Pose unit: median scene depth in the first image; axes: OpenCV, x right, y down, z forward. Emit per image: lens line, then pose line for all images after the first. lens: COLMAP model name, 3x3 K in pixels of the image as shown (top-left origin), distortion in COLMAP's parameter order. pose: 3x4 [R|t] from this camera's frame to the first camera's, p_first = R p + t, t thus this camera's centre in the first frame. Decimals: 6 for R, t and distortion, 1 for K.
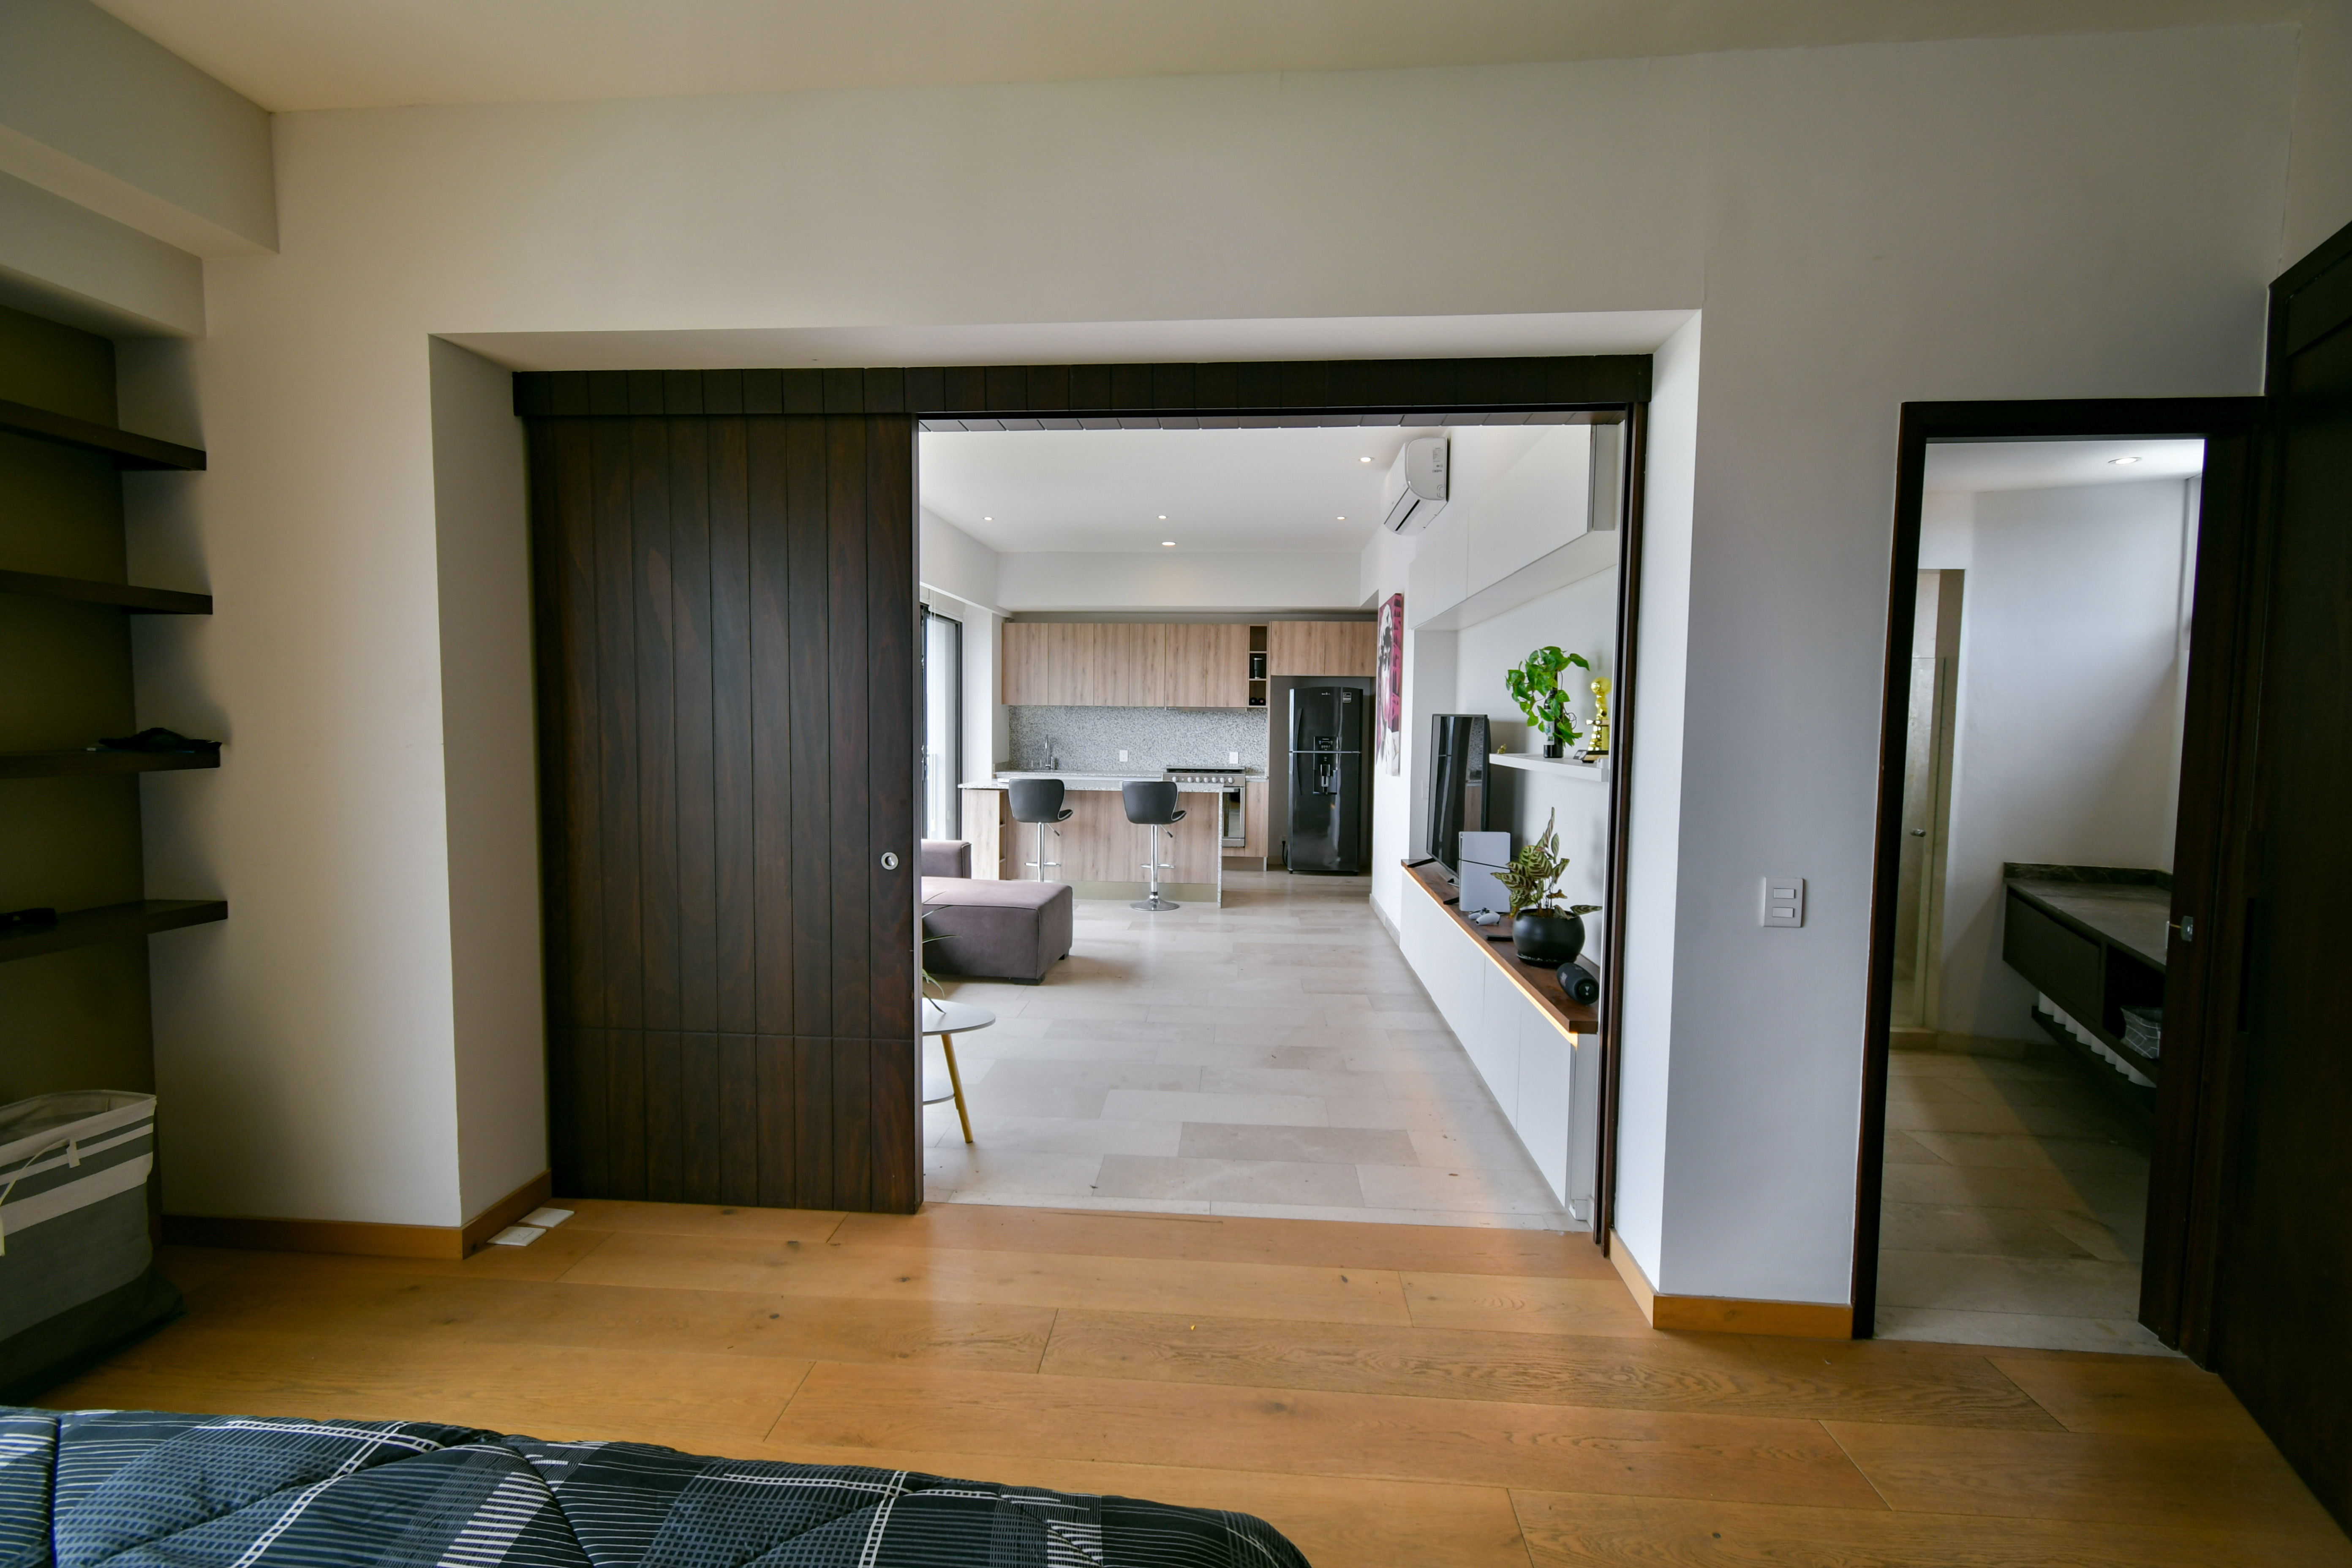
lens RADIAL K [[1023.4, 0, 1172.5], [0, 1023.4, 790.9], [0, 0, 1]] dist [0.010927, -0.005515]
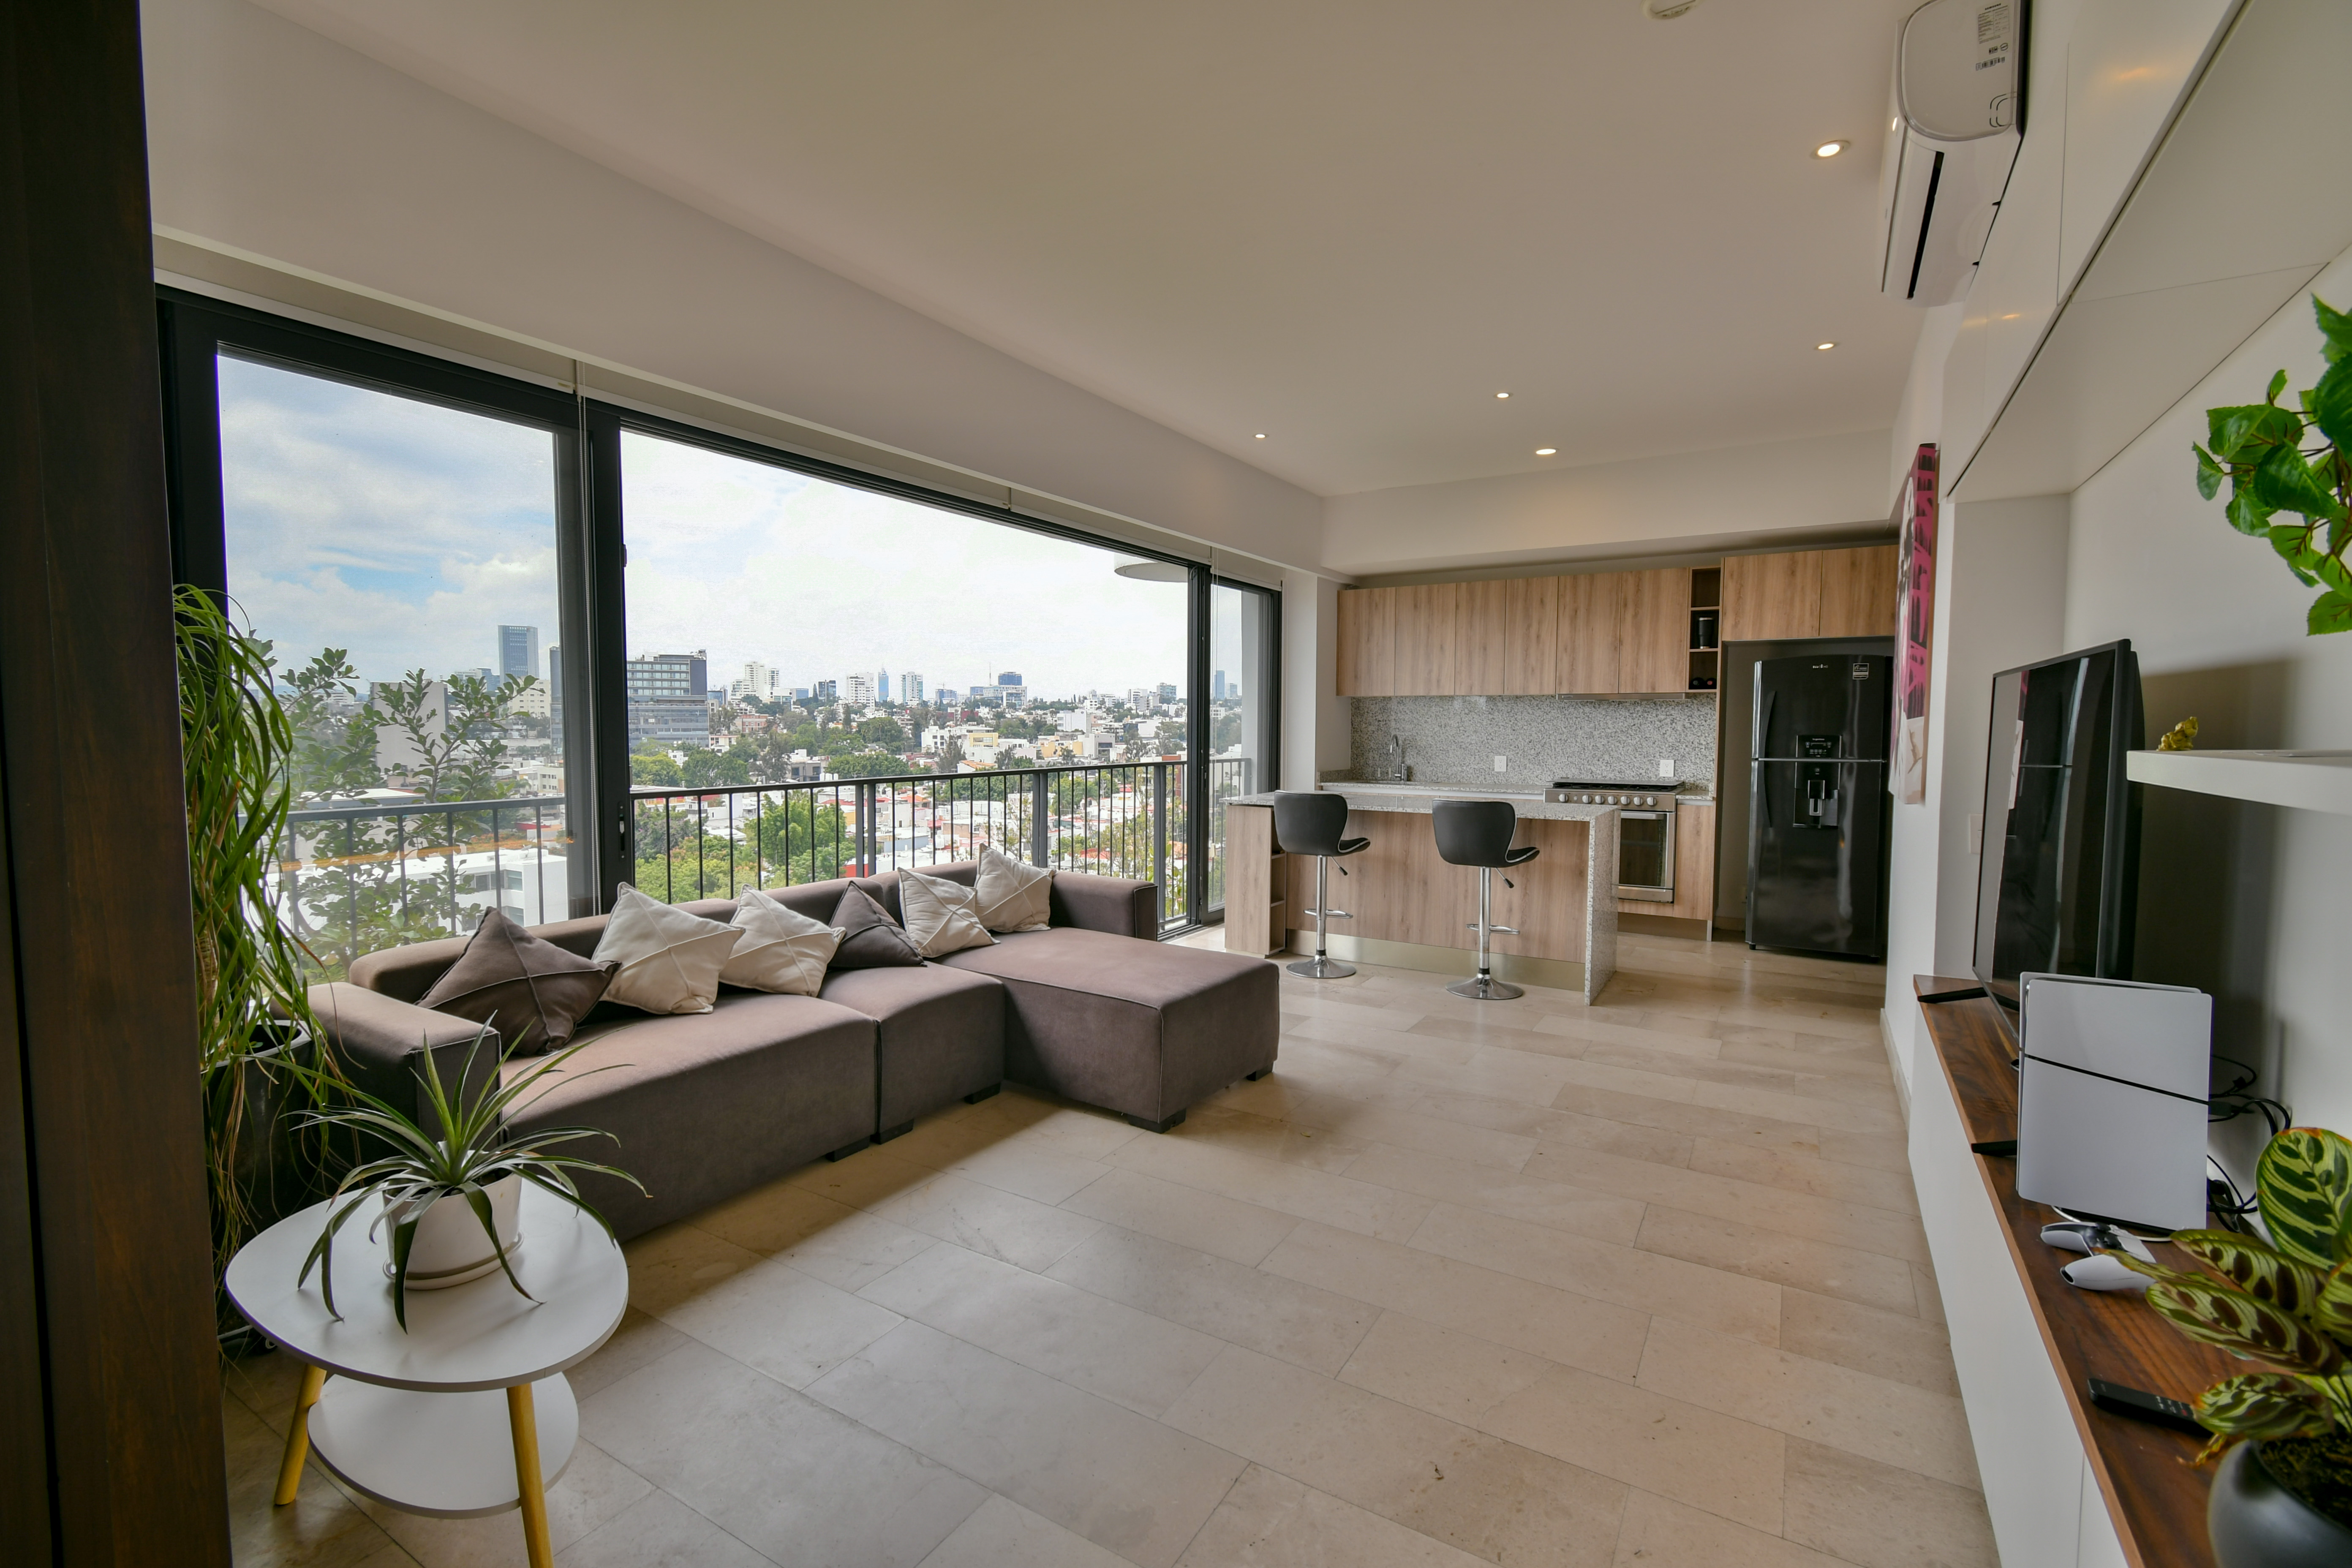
lens RADIAL K [[1019.9, 0, 1176.0], [0, 1019.9, 784.0], [0, 0, 1]] dist [0.003137, 0.000772]
pose [[0.886833, 0.021245, -0.461601, 0.118009], [-0.028691, 0.999547, -0.009118, -0.009035], [0.461198, 0.021330, 0.887041, 0.354430]]
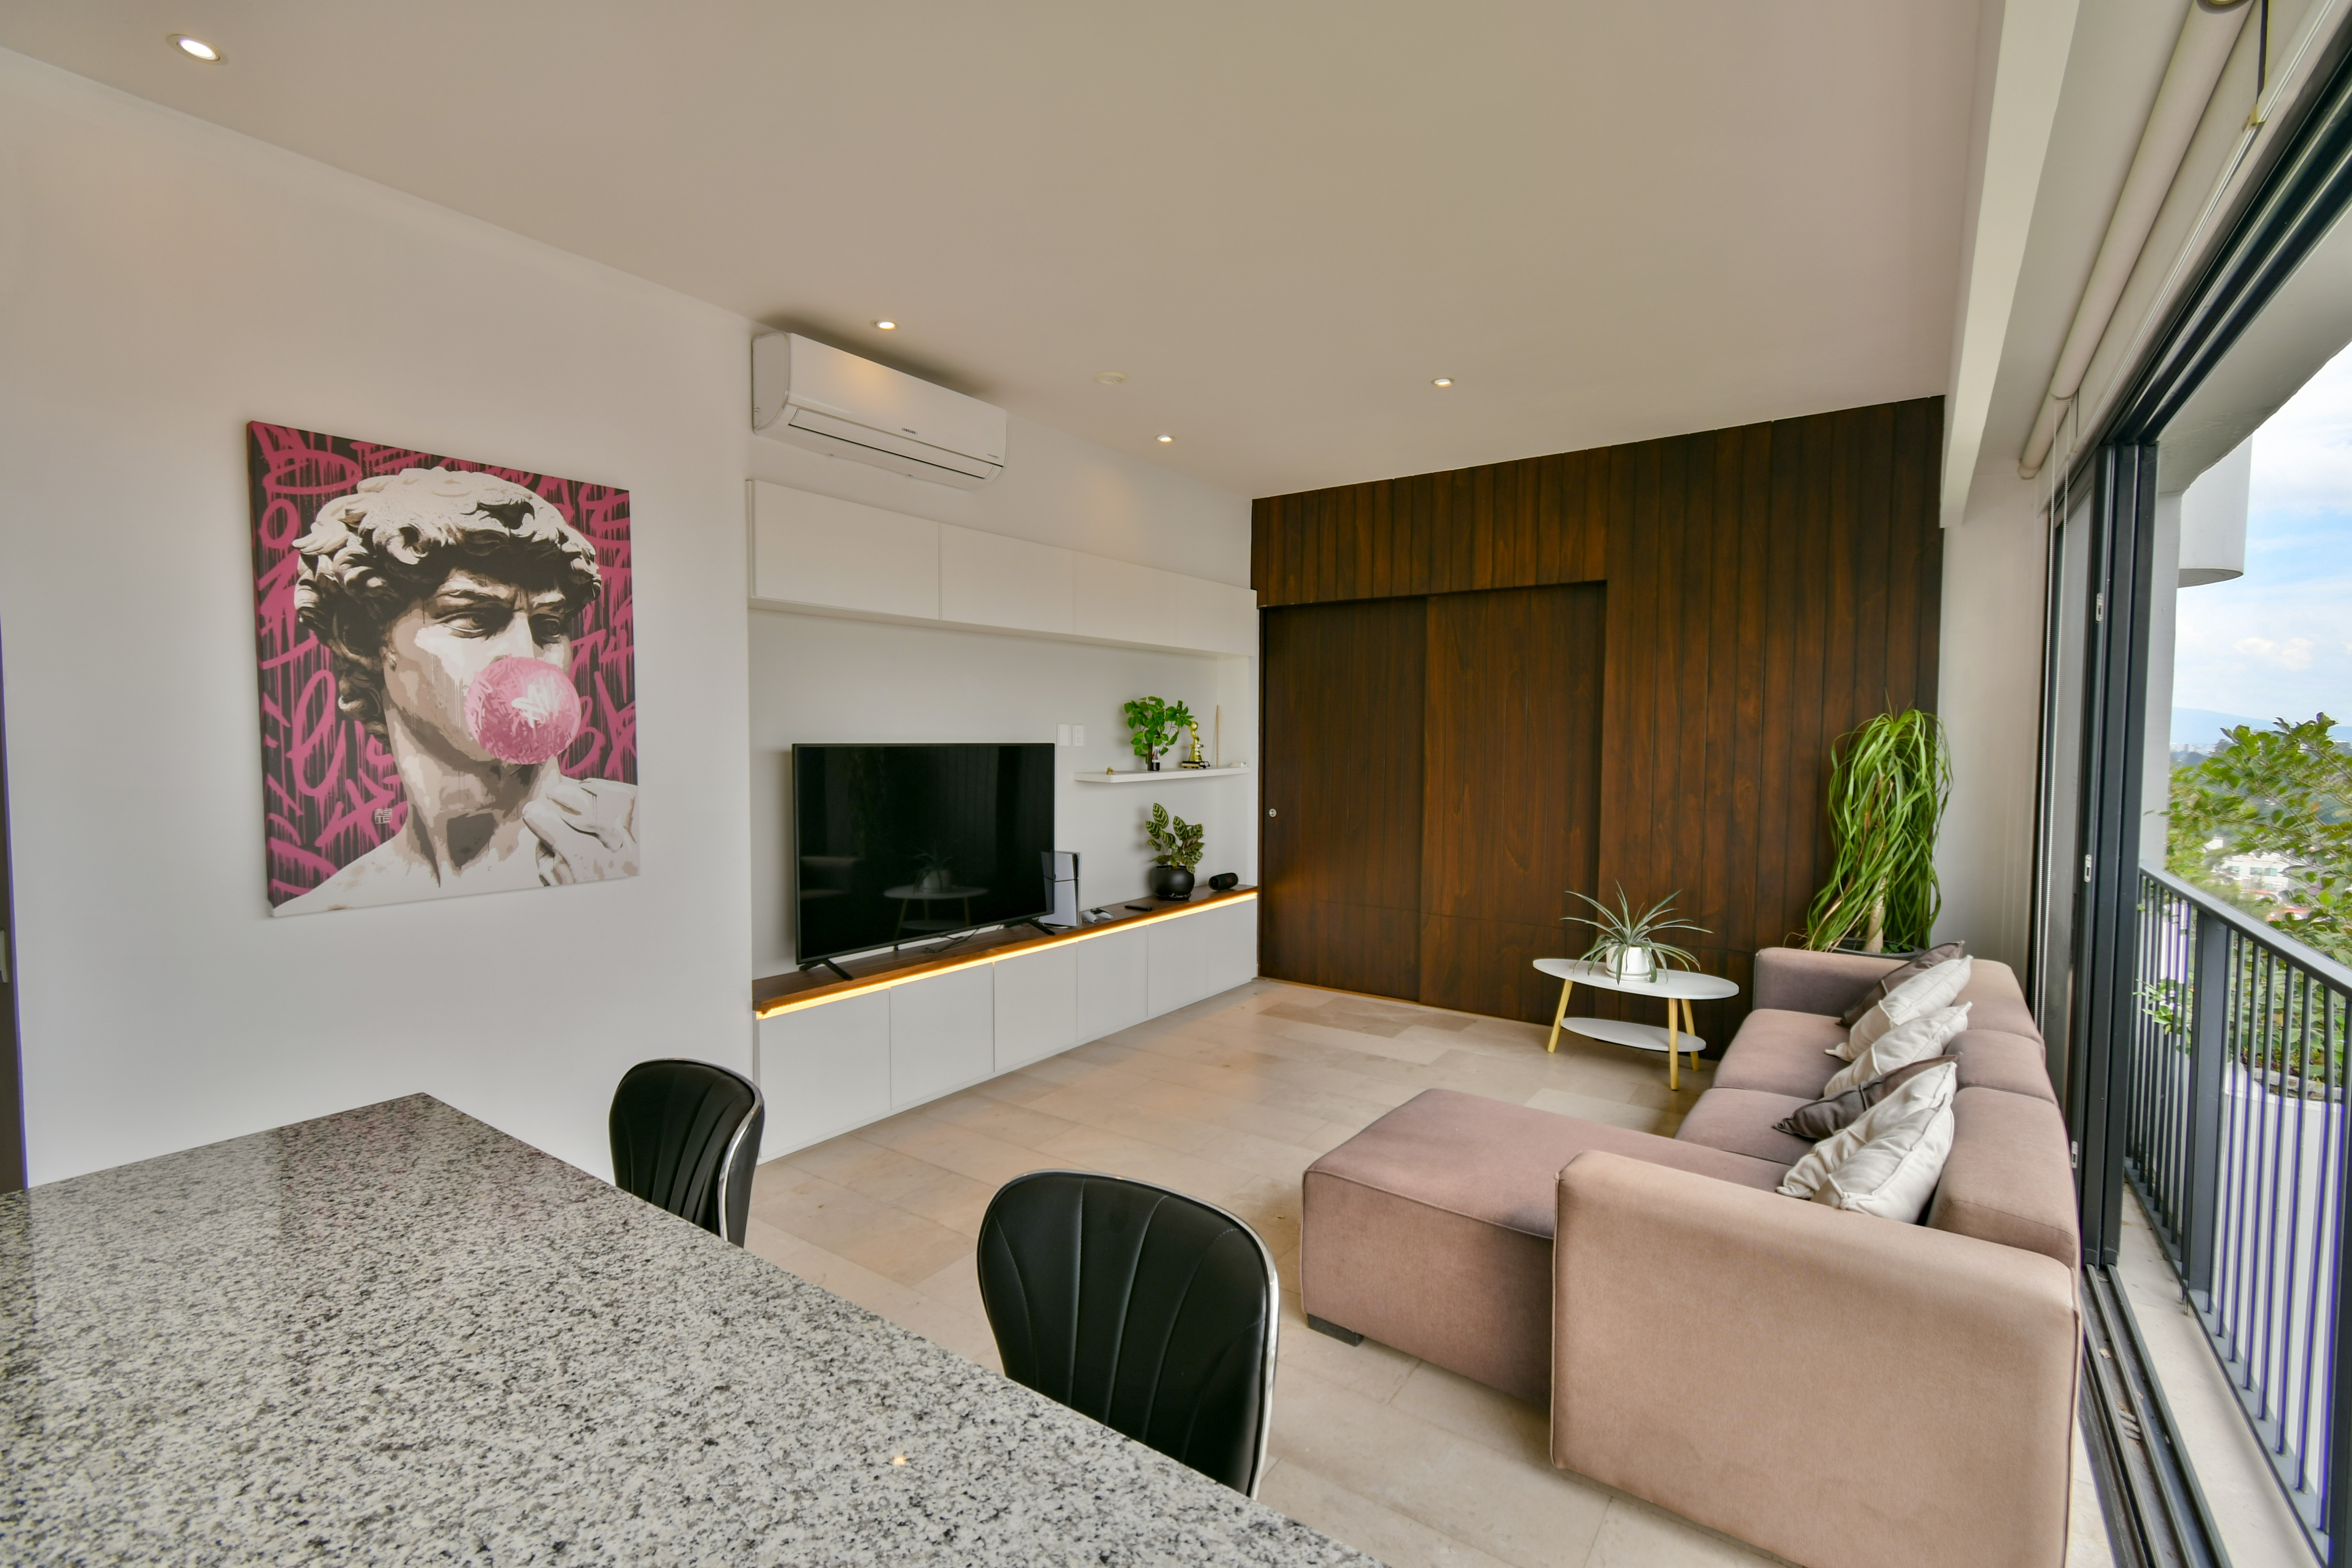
lens RADIAL K [[1023.4, 0, 1172.5], [0, 1023.4, 790.9], [0, 0, 1]] dist [0.010927, -0.005515]
pose [[-0.856054, -0.039823, 0.515351, -0.229045], [0.024788, 0.992718, 0.117885, -0.095547], [-0.516292, 0.113690, -0.848833, 1.192778]]
